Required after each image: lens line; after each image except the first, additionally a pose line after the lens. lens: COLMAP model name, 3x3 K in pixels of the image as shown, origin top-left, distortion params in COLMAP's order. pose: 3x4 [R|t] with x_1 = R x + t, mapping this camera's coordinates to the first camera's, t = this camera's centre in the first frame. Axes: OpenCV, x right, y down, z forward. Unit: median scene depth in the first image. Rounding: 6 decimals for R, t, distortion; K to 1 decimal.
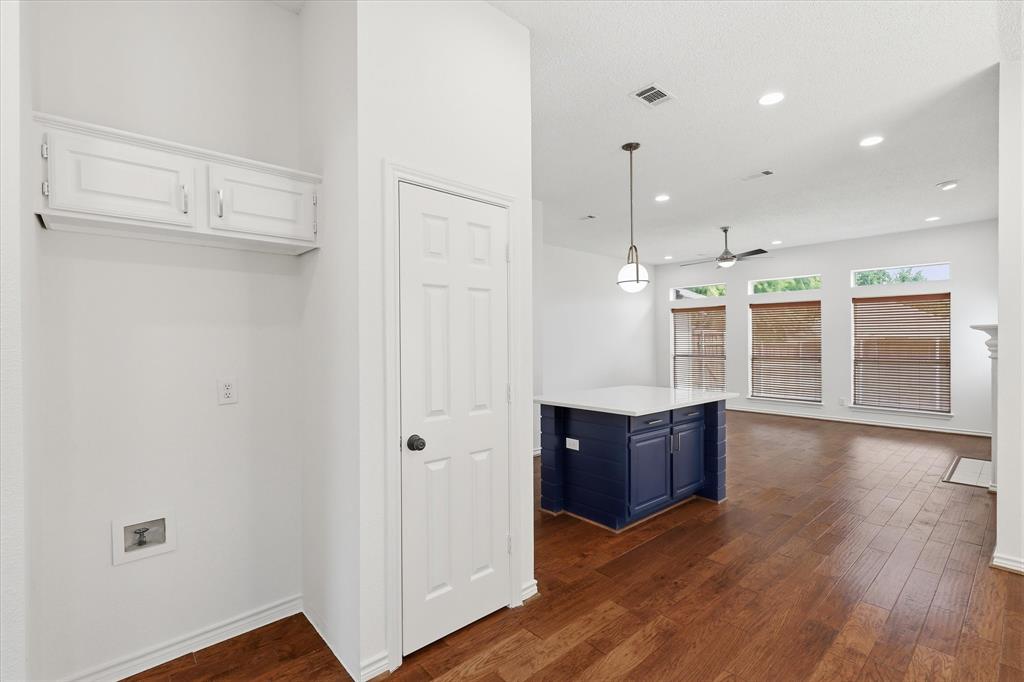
lens RADIAL K [[476.2, 0, 514.7], [0, 476.2, 344.6], [0, 0, 1]] dist [0.001112, 0.000233]
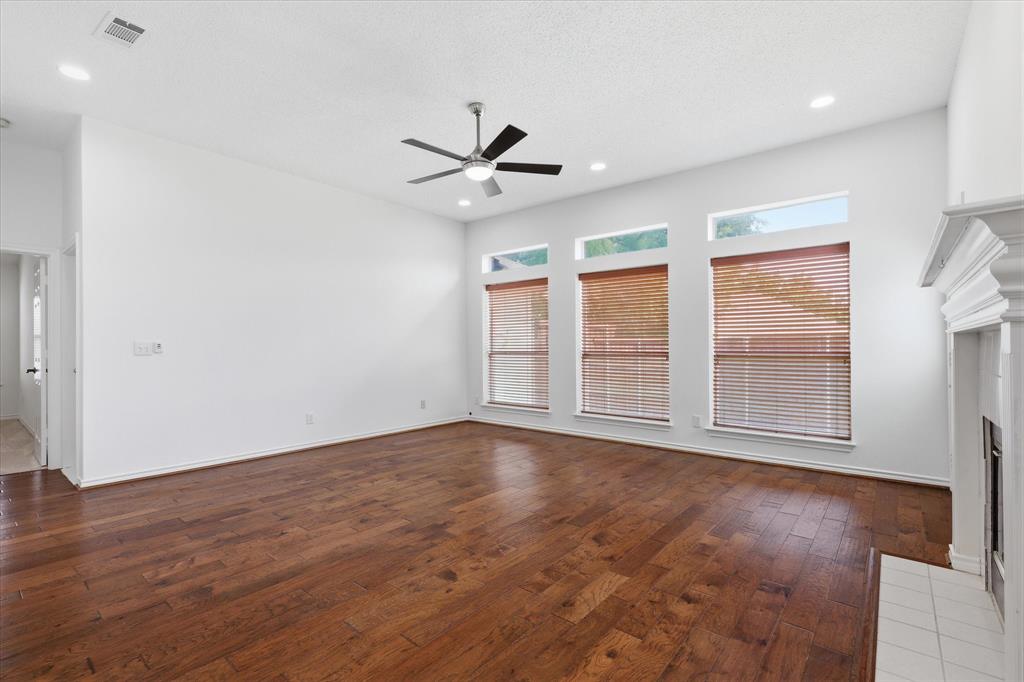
lens RADIAL K [[476.2, 0, 514.7], [0, 476.2, 344.6], [0, 0, 1]] dist [0.001112, 0.000233]
pose [[0.991091, 0.005207, 0.133082, 0.355443], [-0.003438, 0.999903, -0.013521, 0.026606], [-0.133140, 0.012943, 0.991013, 0.394981]]
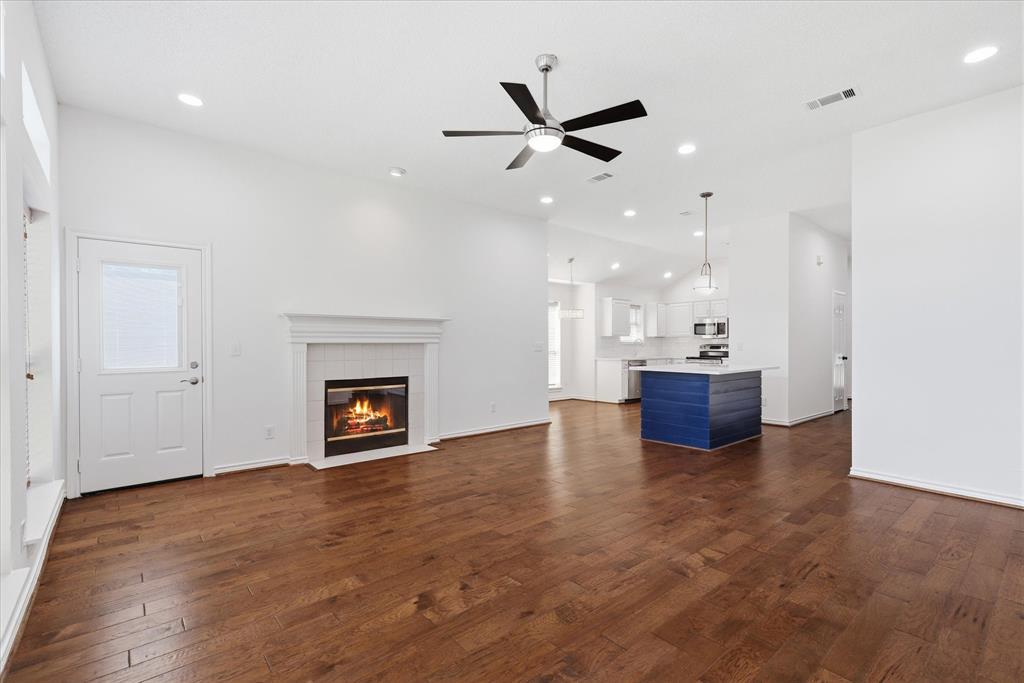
lens RADIAL K [[476.2, 0, 514.7], [0, 476.2, 345.1], [0, 0, 1]] dist [0.001112, 0.000233]
pose [[-0.999428, 0.009936, 0.032315, 0.397522], [0.010189, 0.999919, 0.007646, 0.013517], [-0.032236, 0.007970, -0.999448, 1.277736]]
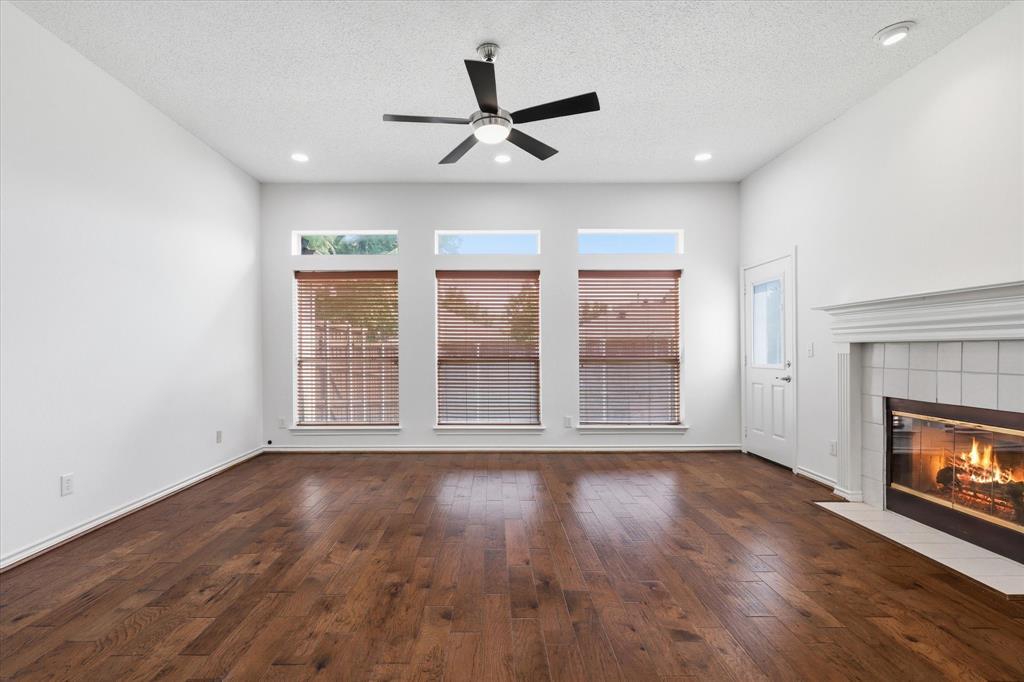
lens RADIAL K [[485.4, 0, 480.4], [0, 485.4, 347.5], [0, 0, 1]] dist [0.002624, -0.000149]
pose [[0.668124, 0.012060, 0.743952, 0.086130], [0.003930, 0.999797, -0.019737, 0.027147], [-0.744039, 0.016110, 0.667942, 0.623457]]
